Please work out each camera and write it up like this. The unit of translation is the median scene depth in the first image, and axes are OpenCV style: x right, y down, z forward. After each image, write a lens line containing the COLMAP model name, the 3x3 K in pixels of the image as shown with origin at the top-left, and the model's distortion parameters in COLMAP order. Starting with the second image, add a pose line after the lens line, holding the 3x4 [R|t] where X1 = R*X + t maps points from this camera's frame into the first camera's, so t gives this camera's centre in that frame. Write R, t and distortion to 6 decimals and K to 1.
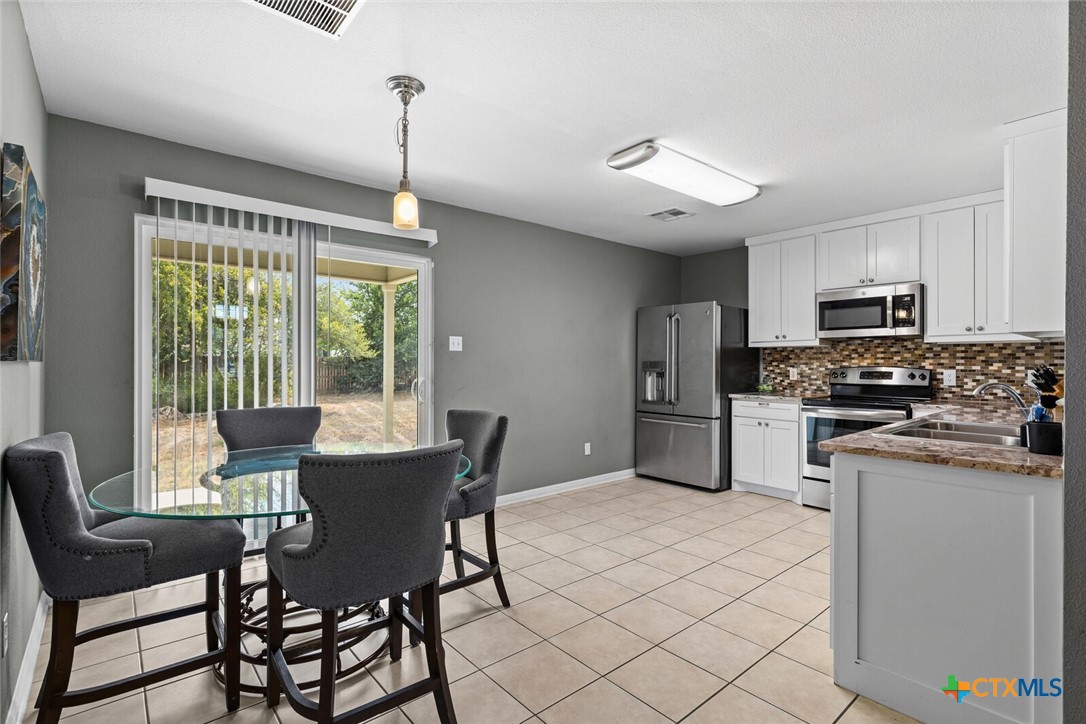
lens RADIAL K [[517.0, 0, 542.7], [0, 517.0, 359.7], [0, 0, 1]] dist [0.020846, -0.000094]
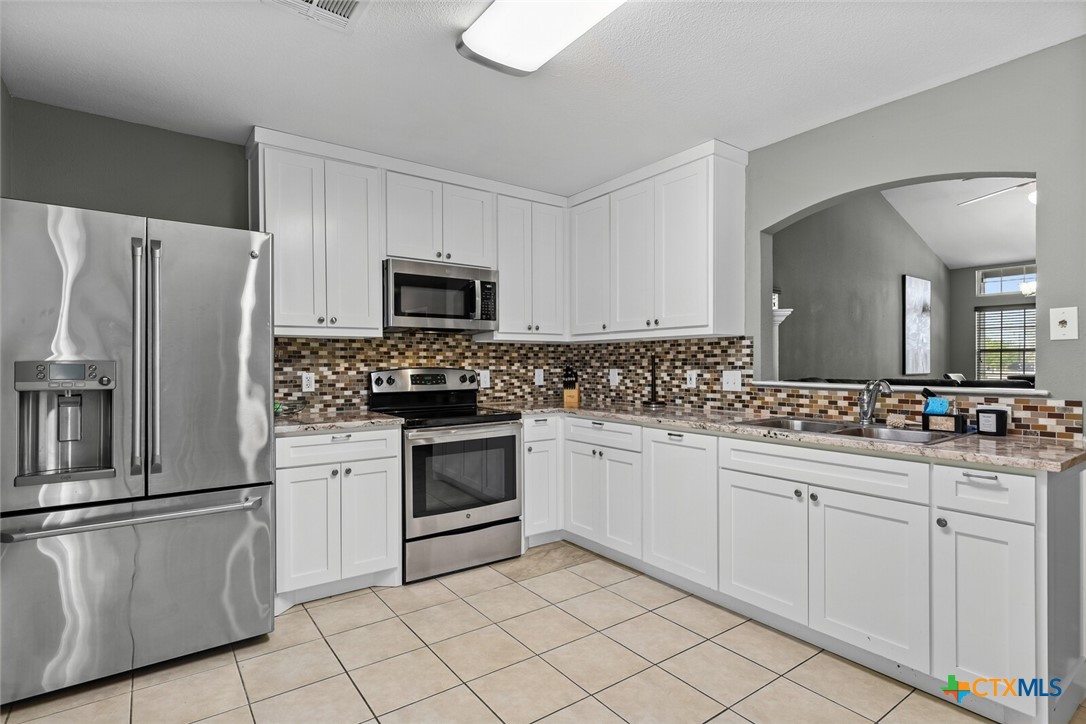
lens RADIAL K [[534.8, 0, 535.6], [0, 534.8, 364.6], [0, 0, 1]] dist [0.004608, 0.000608]
pose [[0.084628, -0.006245, 0.996393, -0.152939], [-0.002635, 0.999975, 0.006491, 0.002770], [-0.996409, -0.003174, 0.084609, 0.826190]]
